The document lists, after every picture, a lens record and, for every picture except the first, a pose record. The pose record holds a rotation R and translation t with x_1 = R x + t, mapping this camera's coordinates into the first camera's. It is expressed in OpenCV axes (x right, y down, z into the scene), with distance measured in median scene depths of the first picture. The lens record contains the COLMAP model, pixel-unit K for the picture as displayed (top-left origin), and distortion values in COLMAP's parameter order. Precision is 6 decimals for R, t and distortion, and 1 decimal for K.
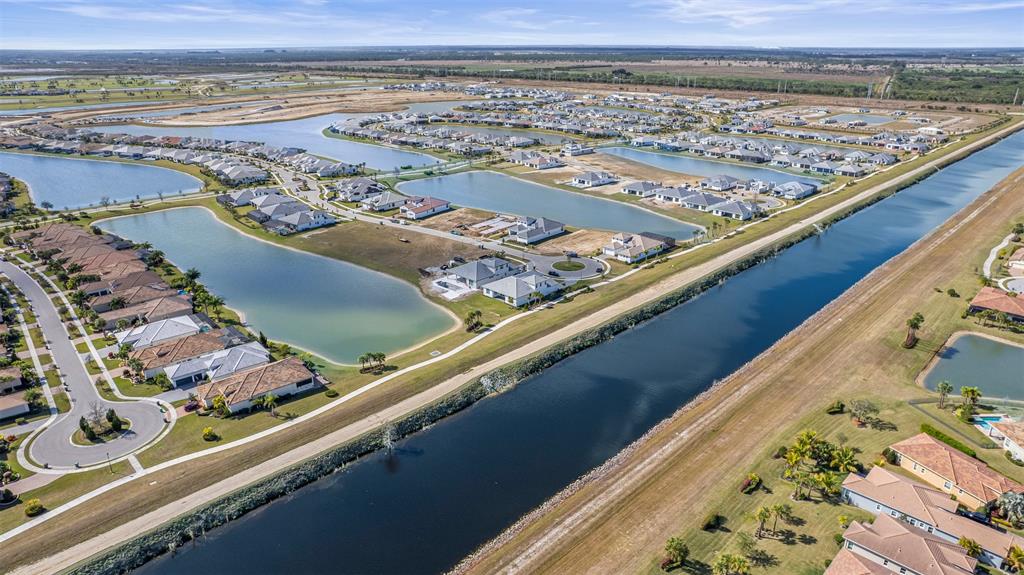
lens RADIAL K [[651.8, 0, 512.6], [0, 651.8, 288.1], [0, 0, 1]] dist [-0.010242, -0.000465]
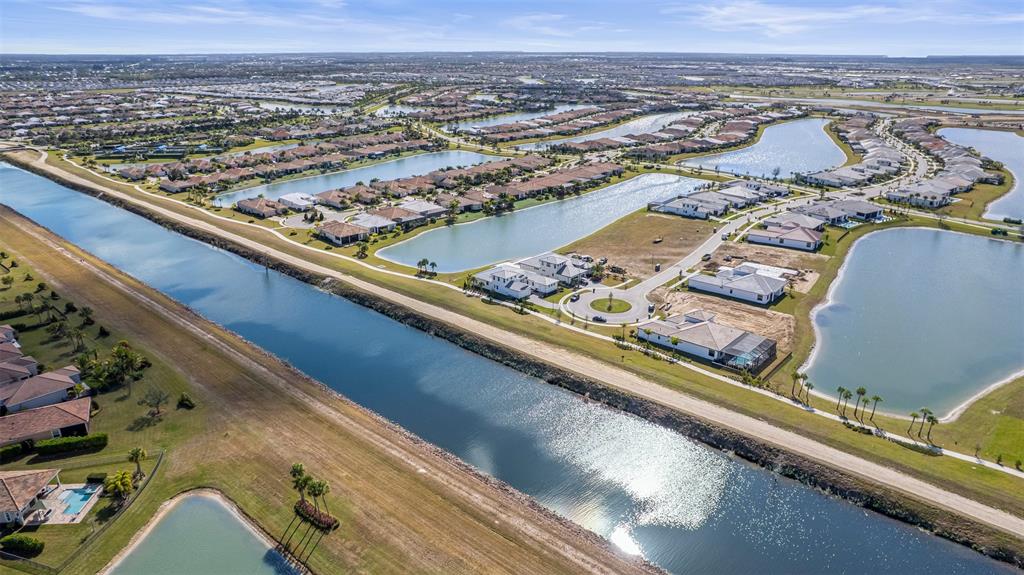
lens RADIAL K [[651.8, 0, 512.5], [0, 651.8, 287.0], [0, 0, 1]] dist [-0.010242, -0.000465]
pose [[0.050327, 0.340006, -0.939076, 0.924541], [-0.348914, 0.887006, 0.302455, -0.285226], [0.935802, 0.312435, 0.163273, 0.842423]]
